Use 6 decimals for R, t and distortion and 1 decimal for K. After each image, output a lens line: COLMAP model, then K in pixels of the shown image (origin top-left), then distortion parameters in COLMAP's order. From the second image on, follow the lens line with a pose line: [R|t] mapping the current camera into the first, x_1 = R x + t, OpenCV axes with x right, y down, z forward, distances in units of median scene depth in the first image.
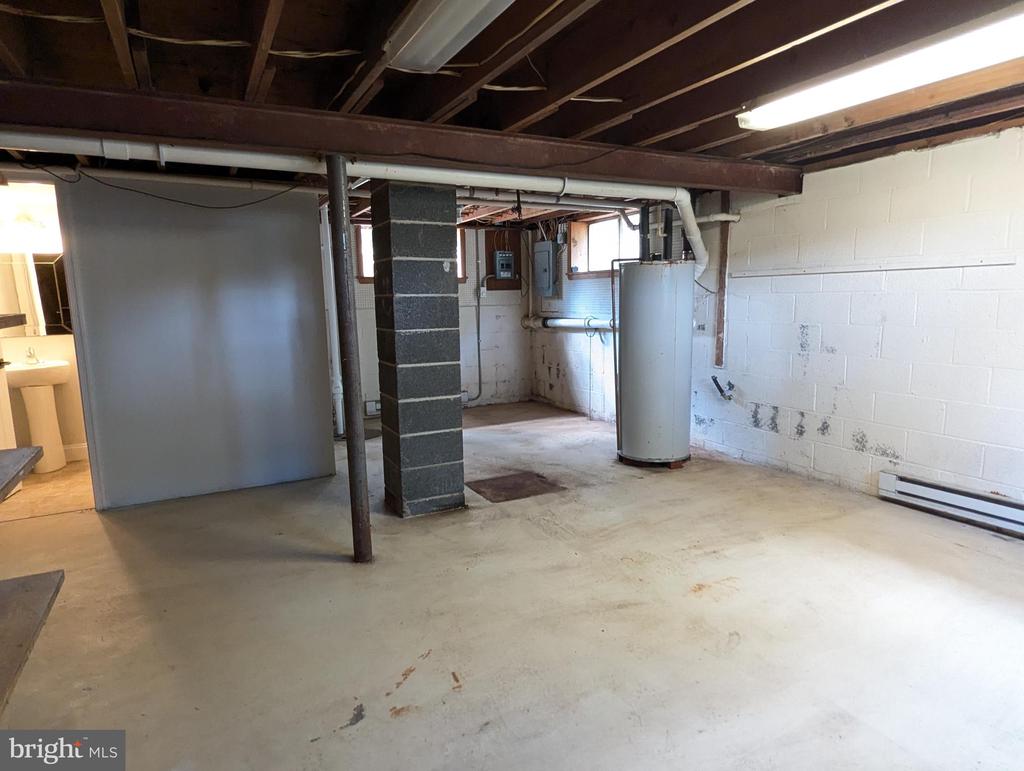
lens RADIAL K [[612.4, 0, 508.8], [0, 612.4, 386.7], [0, 0, 1]] dist [0.005069, -0.003224]
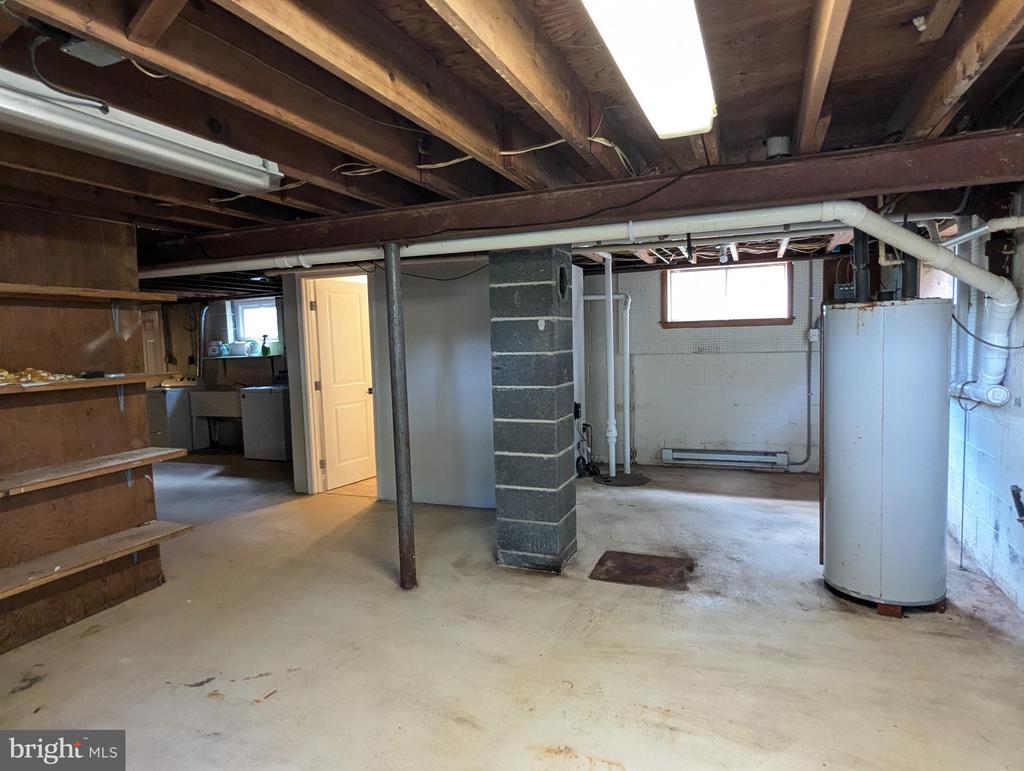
lens RADIAL K [[612.4, 0, 509.1], [0, 612.4, 386.7], [0, 0, 1]] dist [0.005069, -0.003224]
pose [[0.649043, 0.059519, -0.758420, 0.573095], [-0.094674, 0.995504, -0.002895, -0.080905], [0.754838, 0.073682, 0.651760, 0.291344]]
